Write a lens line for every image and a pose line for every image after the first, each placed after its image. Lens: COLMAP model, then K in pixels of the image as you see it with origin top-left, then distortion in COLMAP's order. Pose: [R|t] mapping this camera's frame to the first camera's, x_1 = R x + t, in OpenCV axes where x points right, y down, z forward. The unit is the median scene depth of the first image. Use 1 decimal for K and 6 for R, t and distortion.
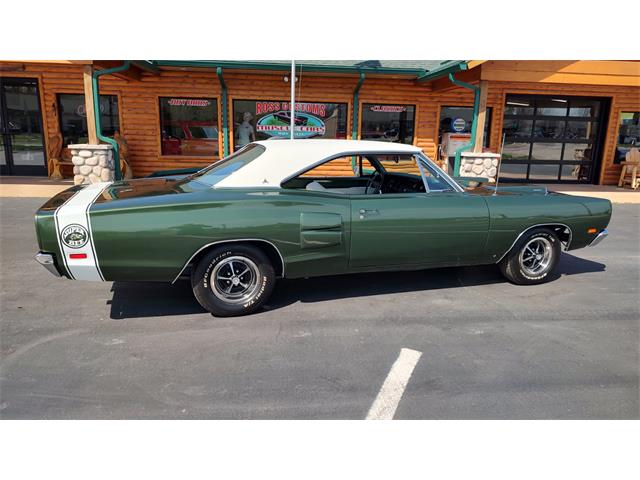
lens RADIAL K [[458.4, 0, 321.9], [0, 458.4, 241.4], [0, 0, 1]] dist [0.007786, -0.011004]
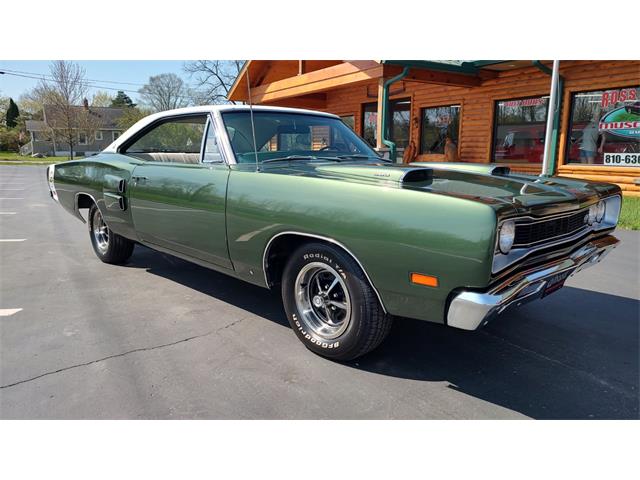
lens RADIAL K [[461.6, 0, 322.9], [0, 461.6, 237.5], [0, 0, 1]] dist [0.011118, -0.009401]
pose [[0.454813, 0.142893, -0.879049, 0.355136], [-0.199758, 0.978263, 0.055668, -0.024842], [0.867895, 0.150278, 0.473470, 0.294646]]
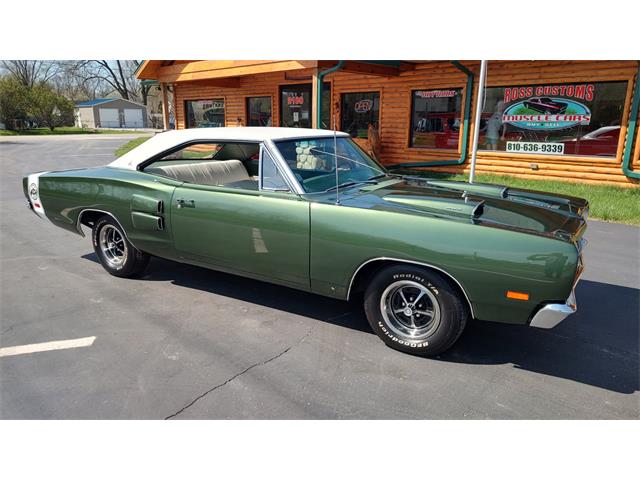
lens RADIAL K [[458.4, 0, 321.9], [0, 458.4, 241.4], [0, 0, 1]] dist [0.007786, -0.011004]
pose [[0.653245, 0.173598, -0.736976, 0.328489], [-0.166564, 0.982465, 0.083784, -0.036440], [0.738598, 0.068022, 0.670706, 0.189336]]
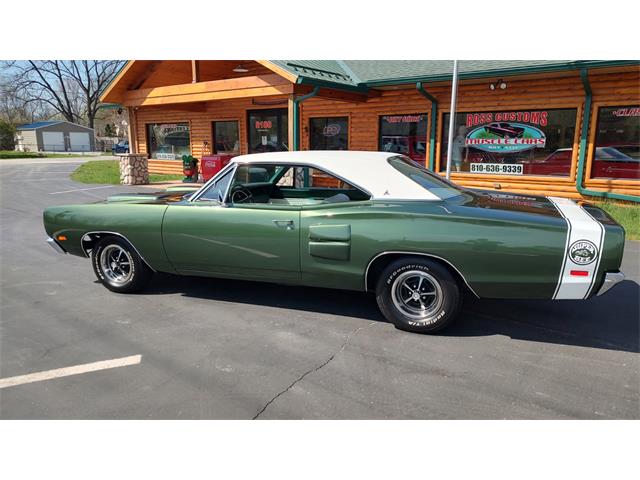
lens RADIAL K [[458.0, 0, 322.8], [0, 458.0, 239.8], [0, 0, 1]] dist [0.007828, -0.003436]
pose [[0.730978, 0.119396, -0.671875, 0.308394], [-0.145563, 0.989196, 0.017418, -0.025402], [0.666695, 0.085068, 0.740460, 0.138902]]
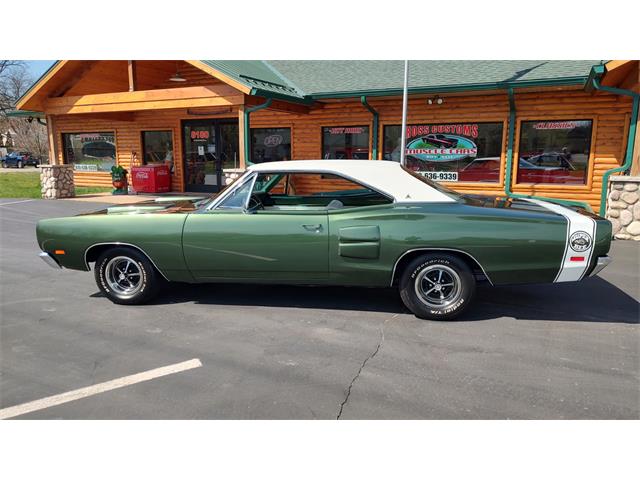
lens RADIAL K [[461.6, 0, 322.9], [0, 461.6, 237.5], [0, 0, 1]] dist [0.011118, -0.009401]
pose [[0.847507, 0.071831, -0.525901, 0.259670], [-0.105833, 0.993774, -0.034817, -0.008128], [0.520126, 0.085166, 0.849833, 0.068634]]
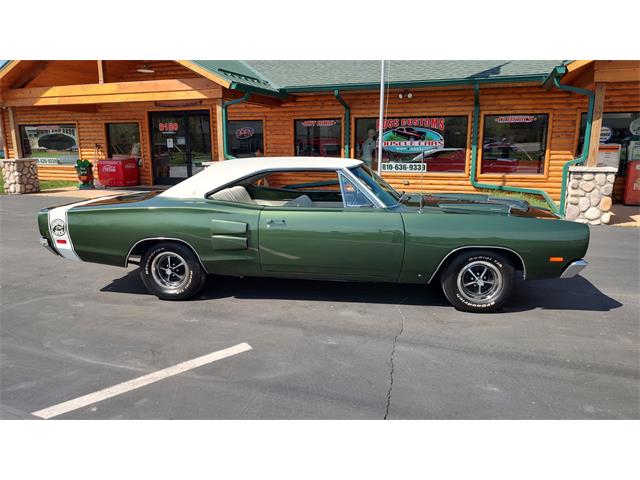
lens RADIAL K [[458.4, 0, 321.9], [0, 458.4, 241.4], [0, 0, 1]] dist [0.007786, -0.011004]
pose [[0.896771, 0.066005, -0.437545, 0.227682], [-0.079000, 0.996808, -0.011543, -0.004522], [0.435386, 0.044918, 0.899123, 0.016889]]
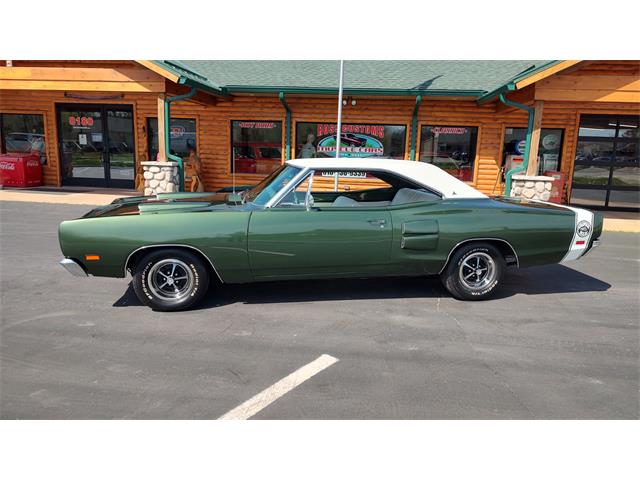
lens RADIAL K [[456.8, 0, 321.8], [0, 456.8, 241.6], [0, 0, 1]] dist [0.009123, -0.006928]
pose [[0.975829, 0.050233, -0.212684, 0.105046], [-0.059876, 0.997438, -0.039142, 0.005009], [0.210173, 0.050930, 0.976337, -0.007982]]
